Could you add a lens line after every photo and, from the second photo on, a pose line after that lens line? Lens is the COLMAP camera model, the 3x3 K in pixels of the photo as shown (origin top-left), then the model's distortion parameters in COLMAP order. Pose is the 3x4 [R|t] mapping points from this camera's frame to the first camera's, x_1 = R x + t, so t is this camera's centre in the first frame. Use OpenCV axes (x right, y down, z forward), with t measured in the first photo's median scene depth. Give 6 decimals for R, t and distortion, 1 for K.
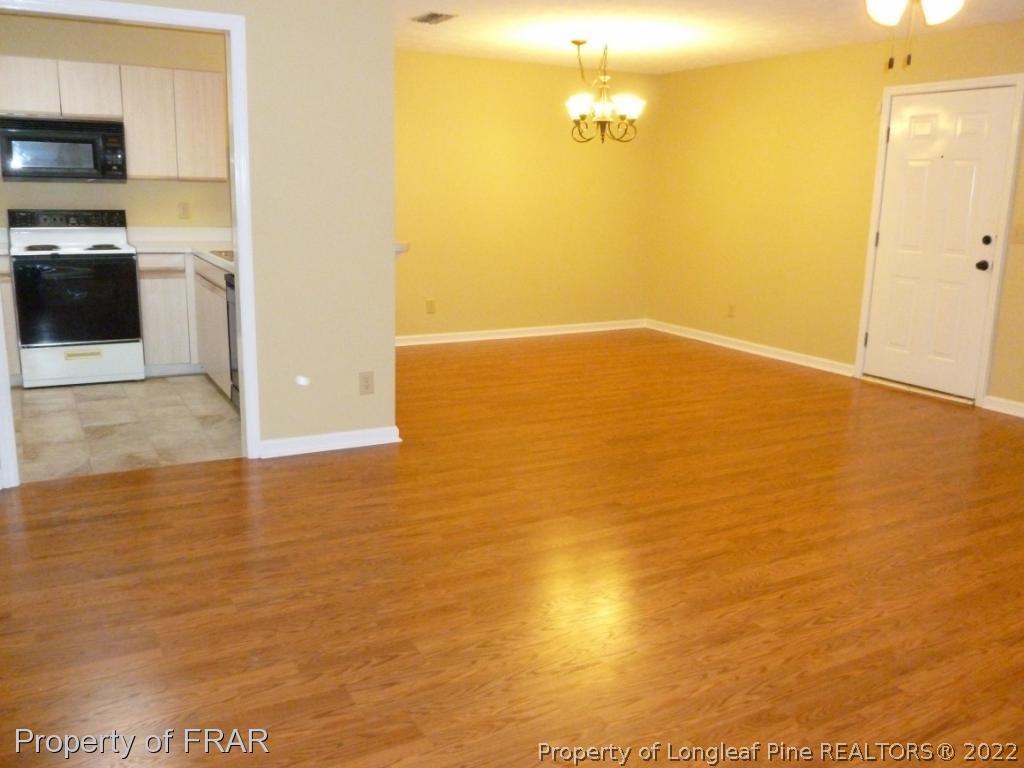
lens RADIAL K [[885.3, 0, 505.8], [0, 885.3, 378.2], [0, 0, 1]] dist [-0.045248, 0.054371]
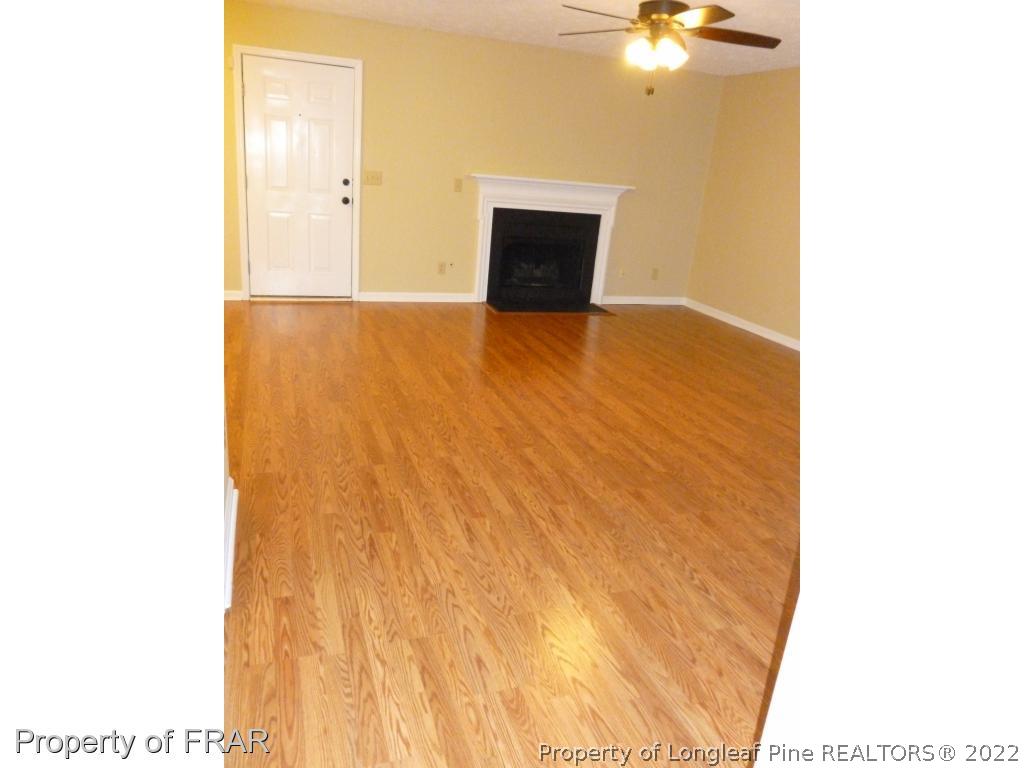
lens RADIAL K [[661.3, 0, 512.0], [0, 661.3, 384.0], [0, 0, 1]] dist [-0.002823, -0.001008]
pose [[0.168844, -0.316506, 0.933443, -0.498298], [0.137825, 0.945317, 0.295602, -0.129759], [-0.975959, 0.078741, 0.203234, 0.560710]]
